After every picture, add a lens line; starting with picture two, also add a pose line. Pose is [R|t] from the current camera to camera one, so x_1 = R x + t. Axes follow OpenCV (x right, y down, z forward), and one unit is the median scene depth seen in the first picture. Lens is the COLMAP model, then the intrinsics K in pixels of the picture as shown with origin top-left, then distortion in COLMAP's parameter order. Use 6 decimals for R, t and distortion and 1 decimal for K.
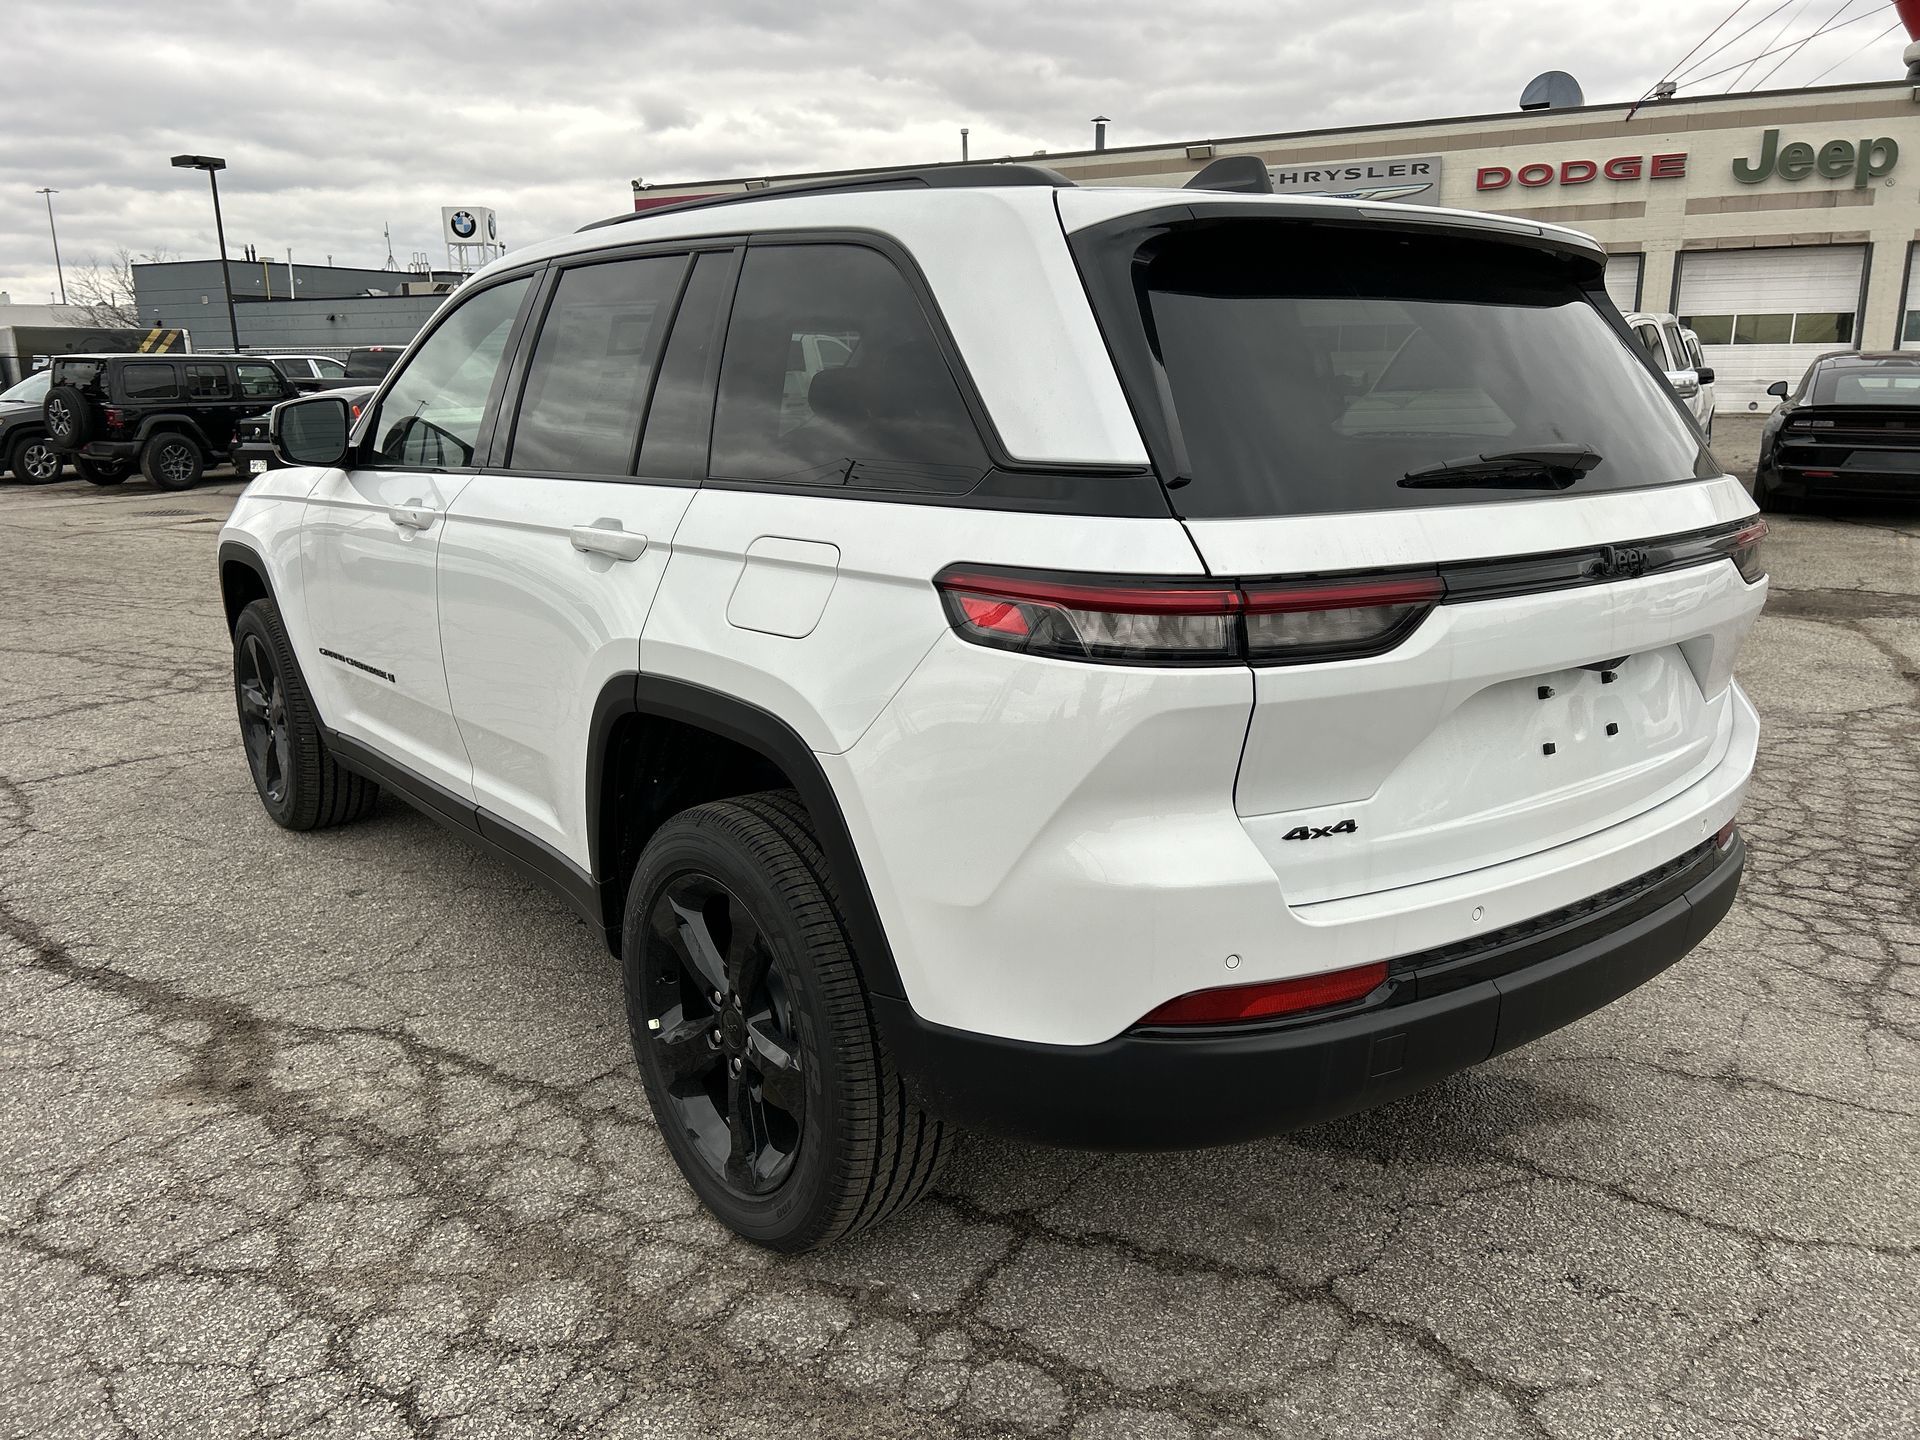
lens RADIAL K [[1432.0, 0, 961.6], [0, 1432.0, 726.1], [0, 0, 1]] dist [0.063988, -0.066248]
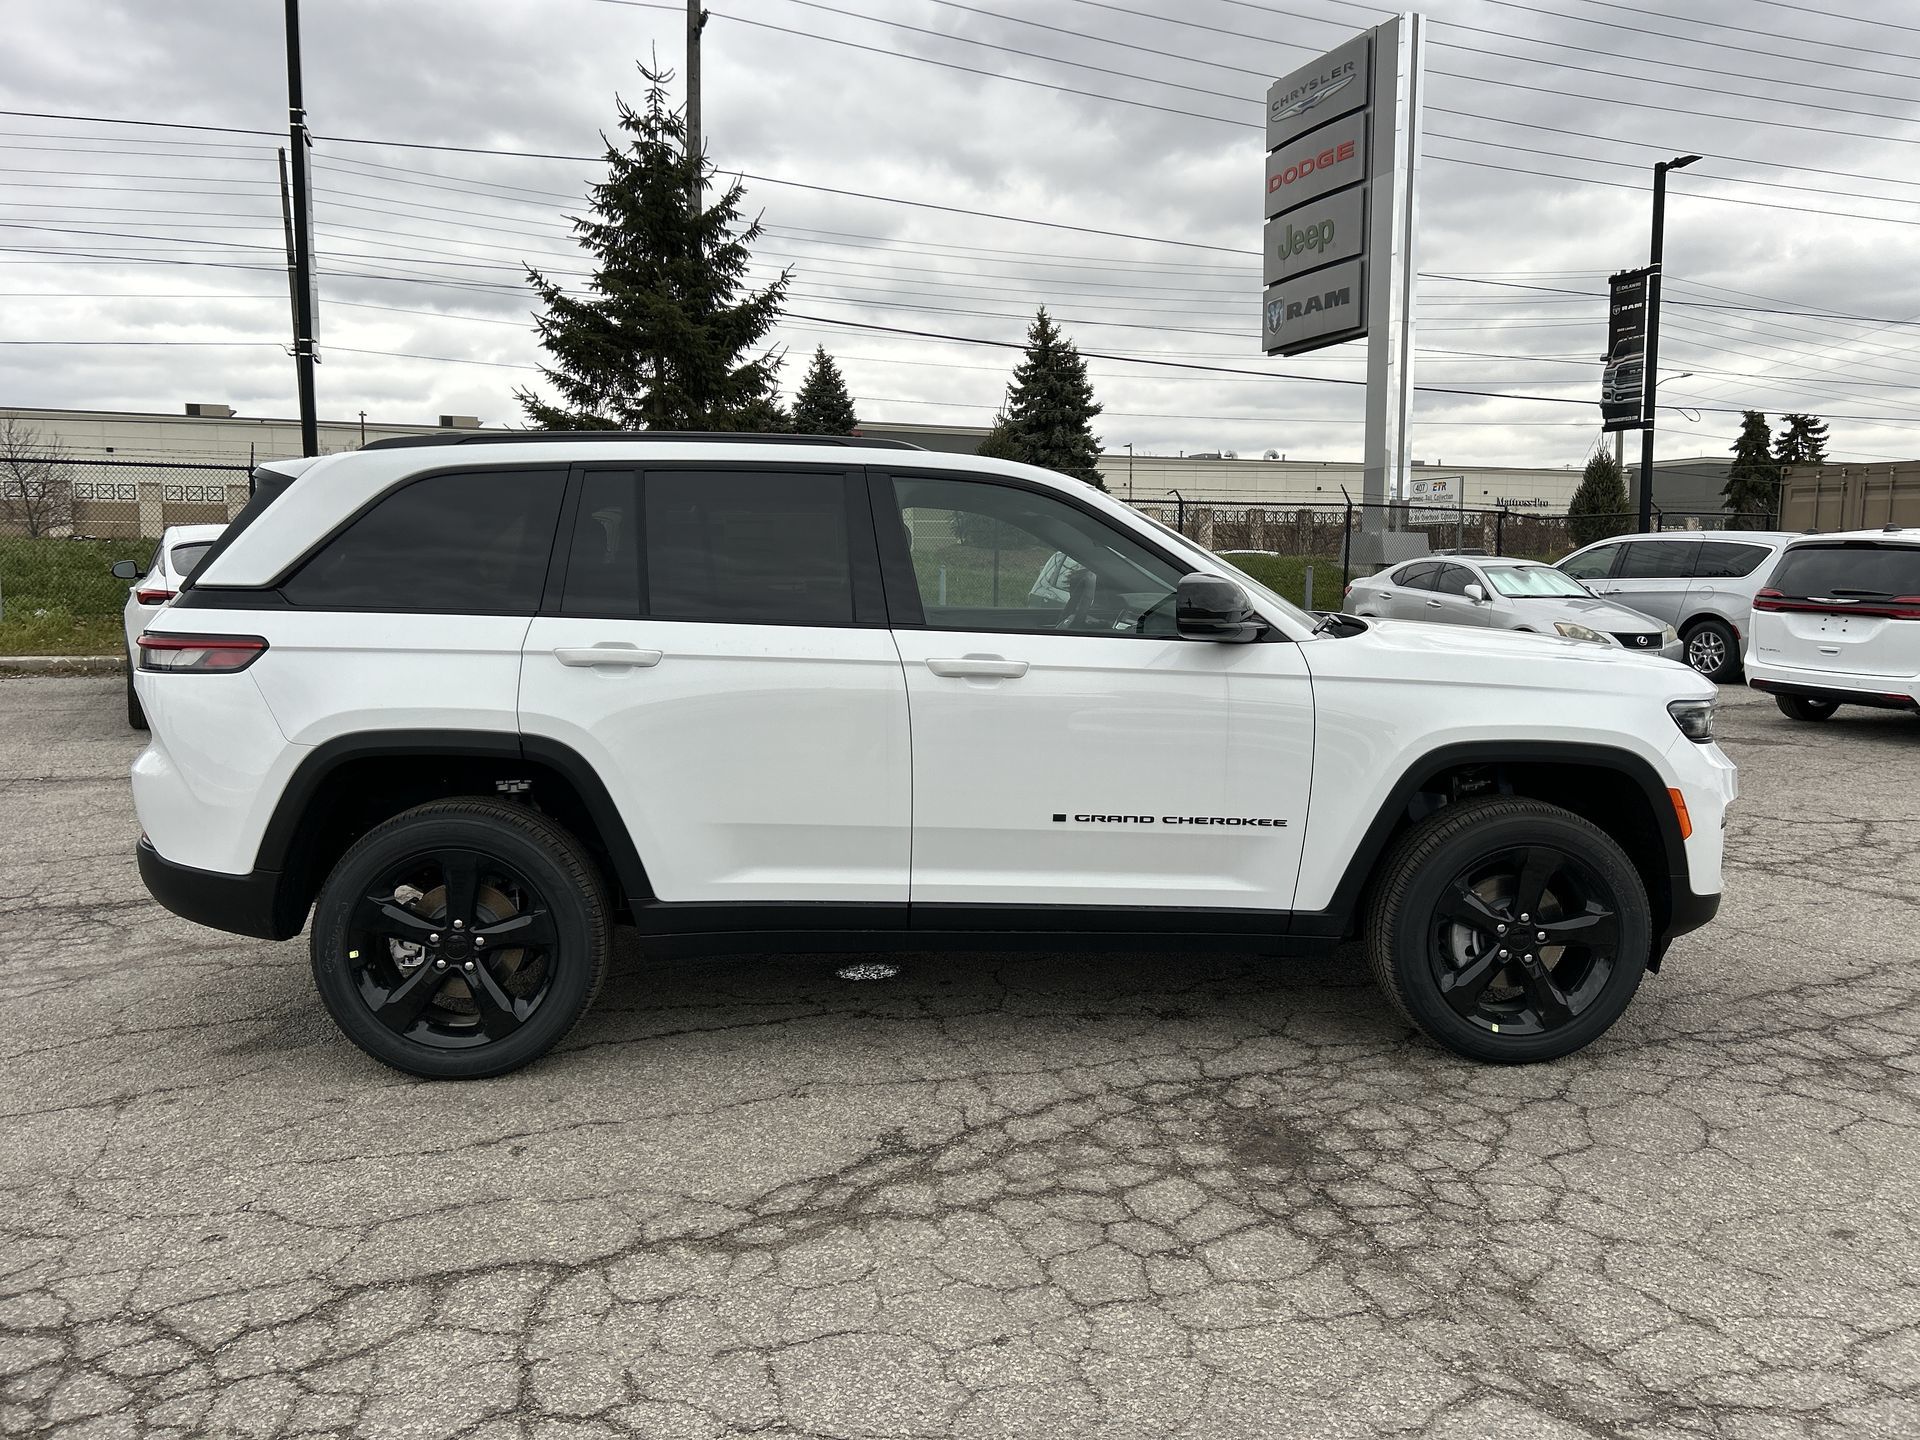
lens RADIAL K [[1432.0, 0, 972.5], [0, 1432.0, 714.6], [0, 0, 1]] dist [0.063988, -0.066248]
pose [[-0.571707, 0.088729, -0.815646, 1.242357], [-0.198286, 0.949723, 0.242298, -0.580641], [0.796137, 0.300255, -0.525369, 2.408733]]
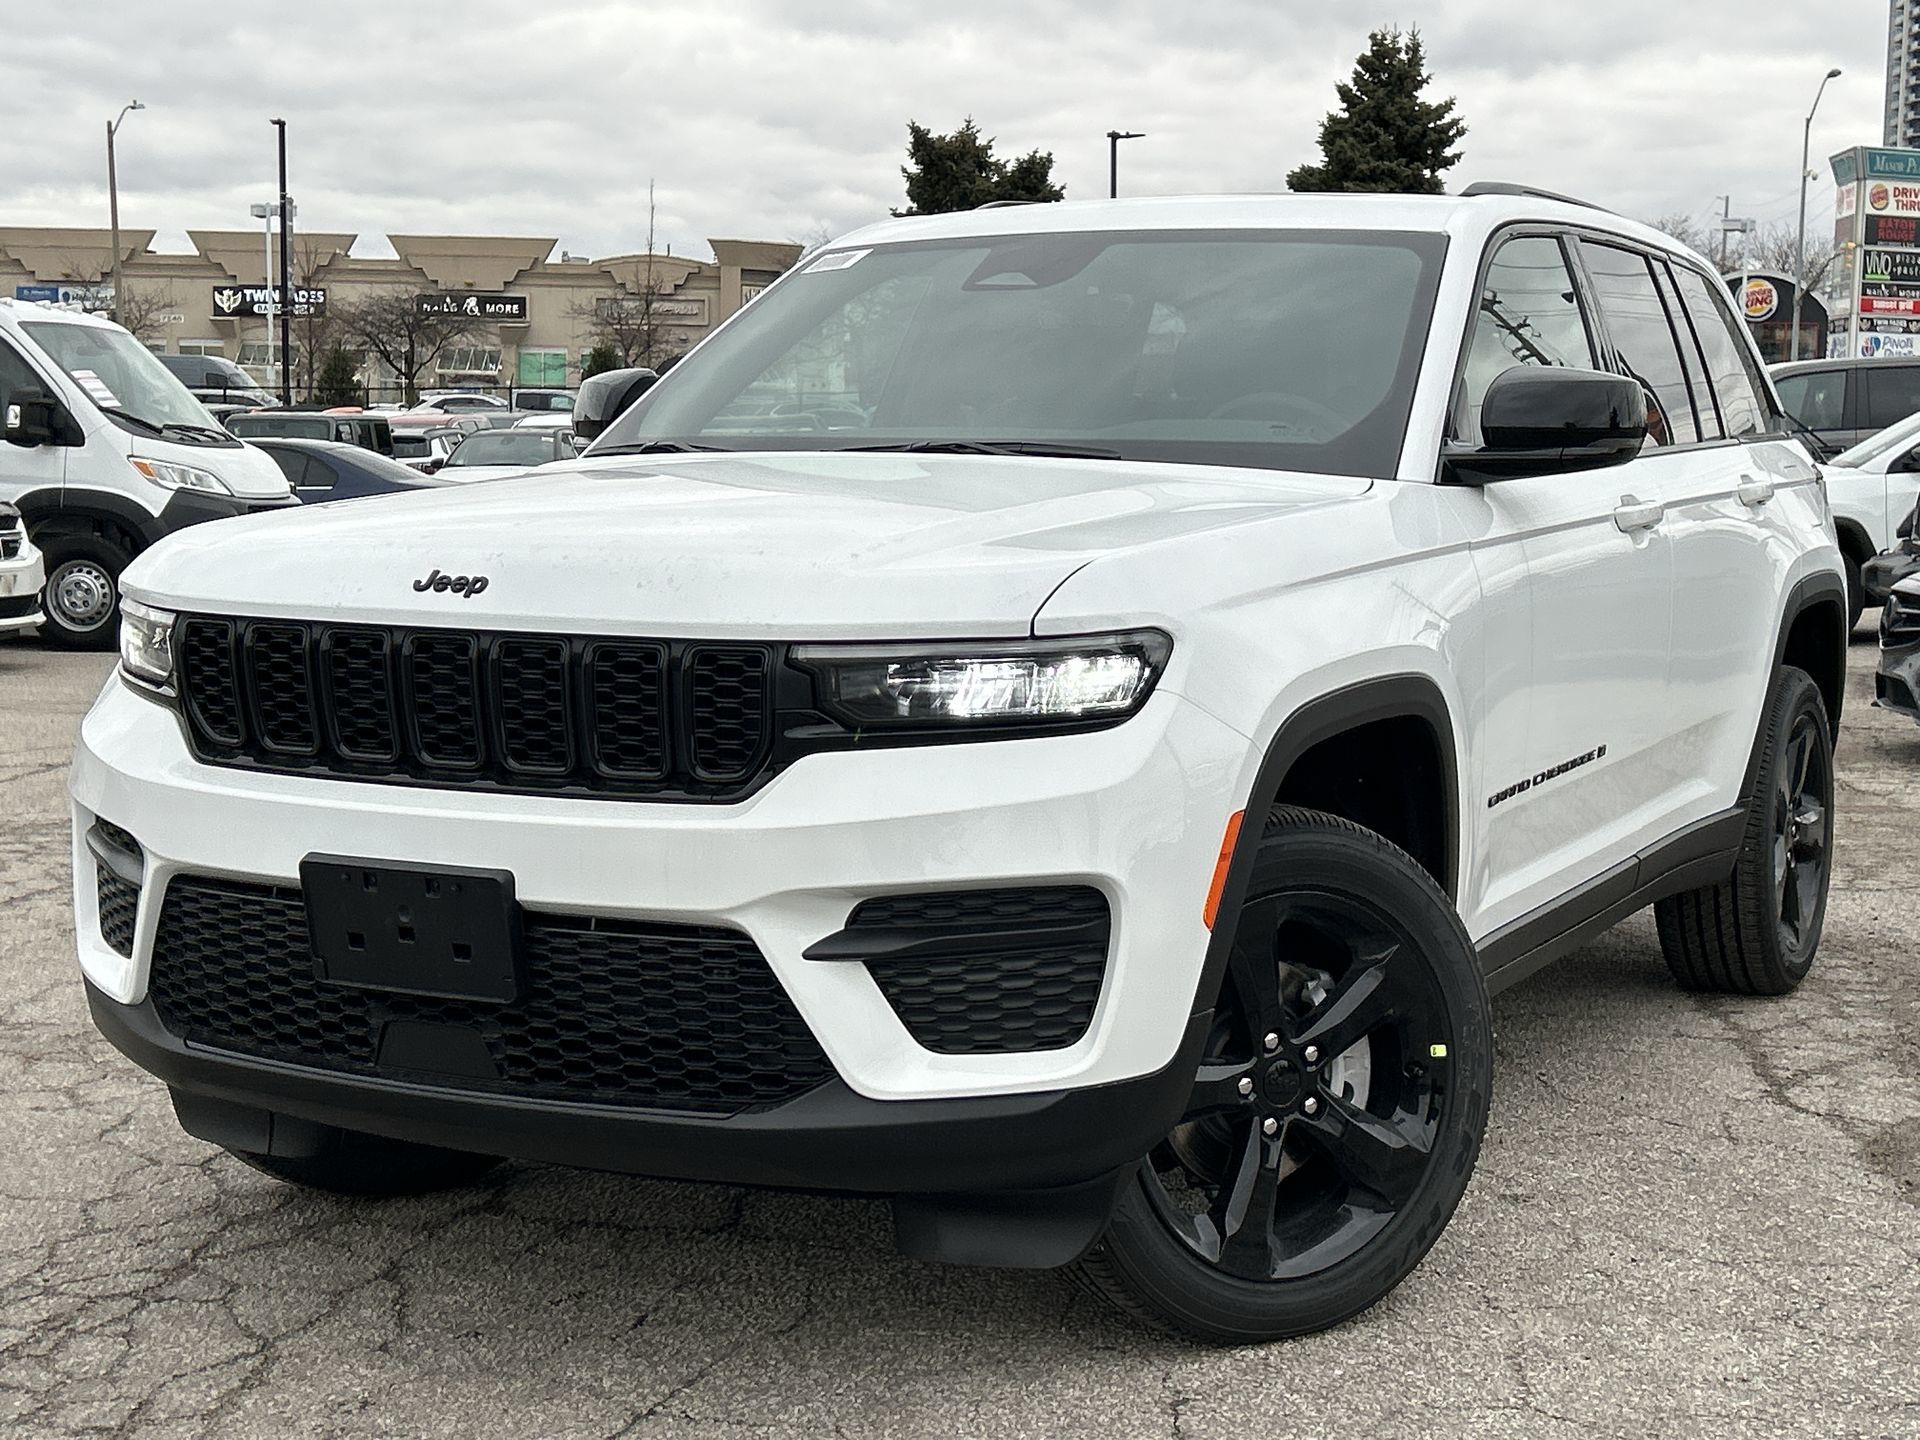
lens RADIAL K [[2845.2, 0, 943.5], [0, 2845.2, 724.9], [0, 0, 1]] dist [0.075731, 0.000000]
pose [[-0.391264, -0.094271, 0.915437, -2.085796], [0.211103, 0.959020, 0.188986, -0.509917], [-0.895739, 0.267195, -0.355329, 2.390311]]
